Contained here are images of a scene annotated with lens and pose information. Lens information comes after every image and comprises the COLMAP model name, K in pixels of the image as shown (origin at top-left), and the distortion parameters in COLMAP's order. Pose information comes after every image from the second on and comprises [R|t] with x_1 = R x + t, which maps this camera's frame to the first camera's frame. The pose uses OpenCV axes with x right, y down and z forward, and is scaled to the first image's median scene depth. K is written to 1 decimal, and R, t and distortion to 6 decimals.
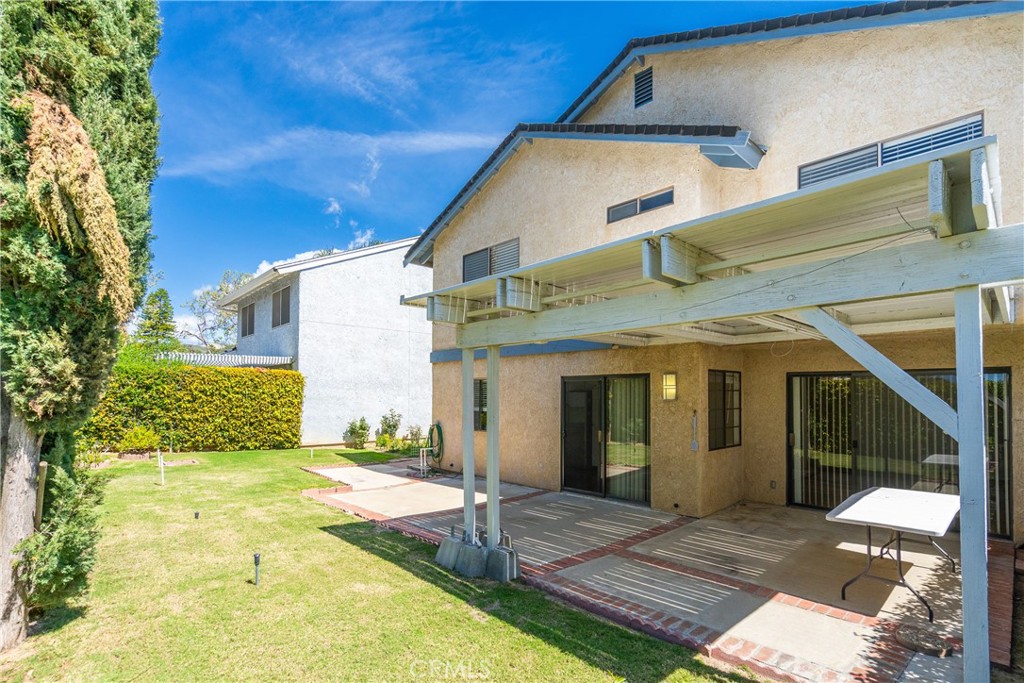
lens RADIAL K [[483.0, 0, 513.3], [0, 483.0, 393.5], [0, 0, 1]] dist [-0.000665, -0.000142]
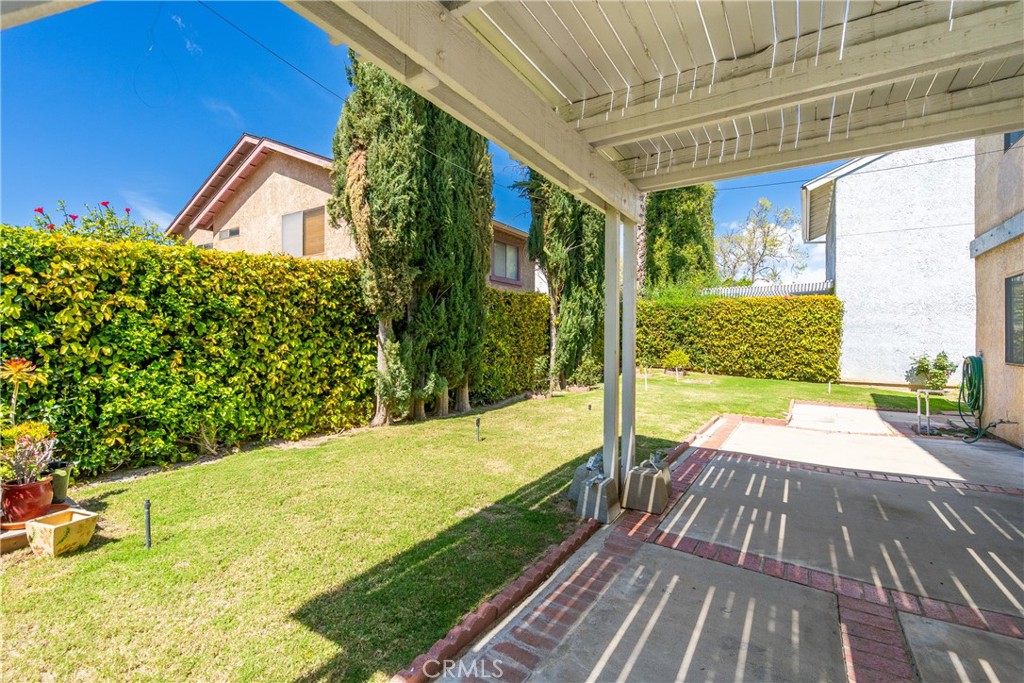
lens RADIAL K [[456.9, 0, 512.0], [0, 456.9, 341.5], [0, 0, 1]] dist [0.000337, -0.000110]
pose [[0.243794, 0.002755, -0.969823, 0.259712], [-0.000737, 0.999996, 0.002655, 0.043093], [0.969827, 0.000067, 0.243795, 0.283410]]
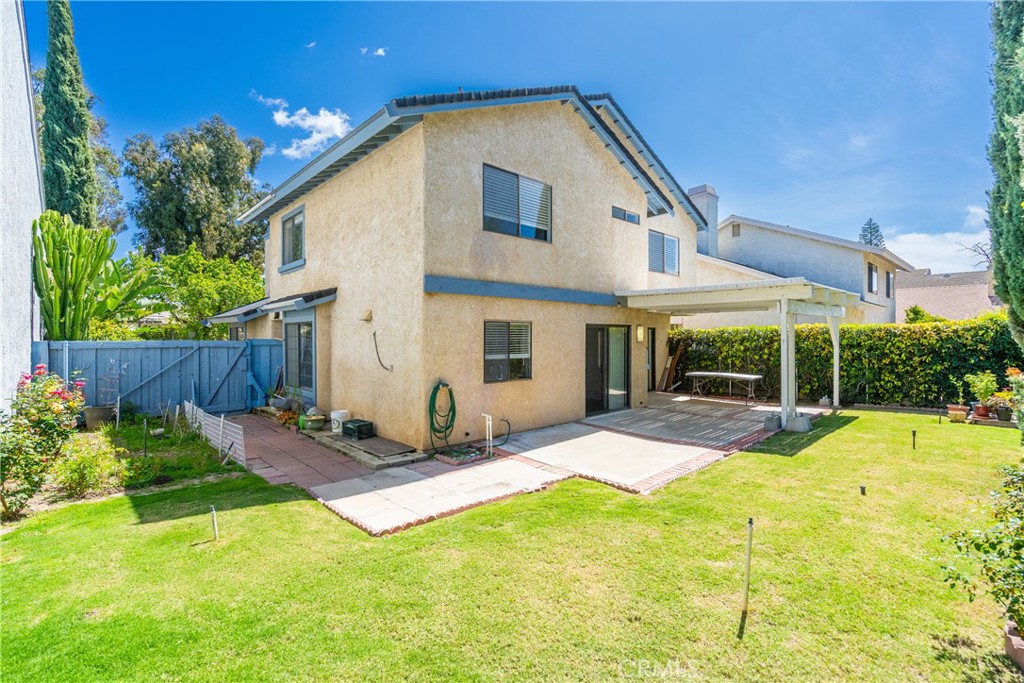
lens RADIAL K [[456.9, 0, 512.0], [0, 456.9, 341.5], [0, 0, 1]] dist [0.000337, -0.000110]
pose [[0.010192, -0.013052, 0.999863, -0.794527], [-0.002867, 0.999910, 0.013082, -0.003860], [-0.999944, -0.003000, 0.010154, 0.888721]]
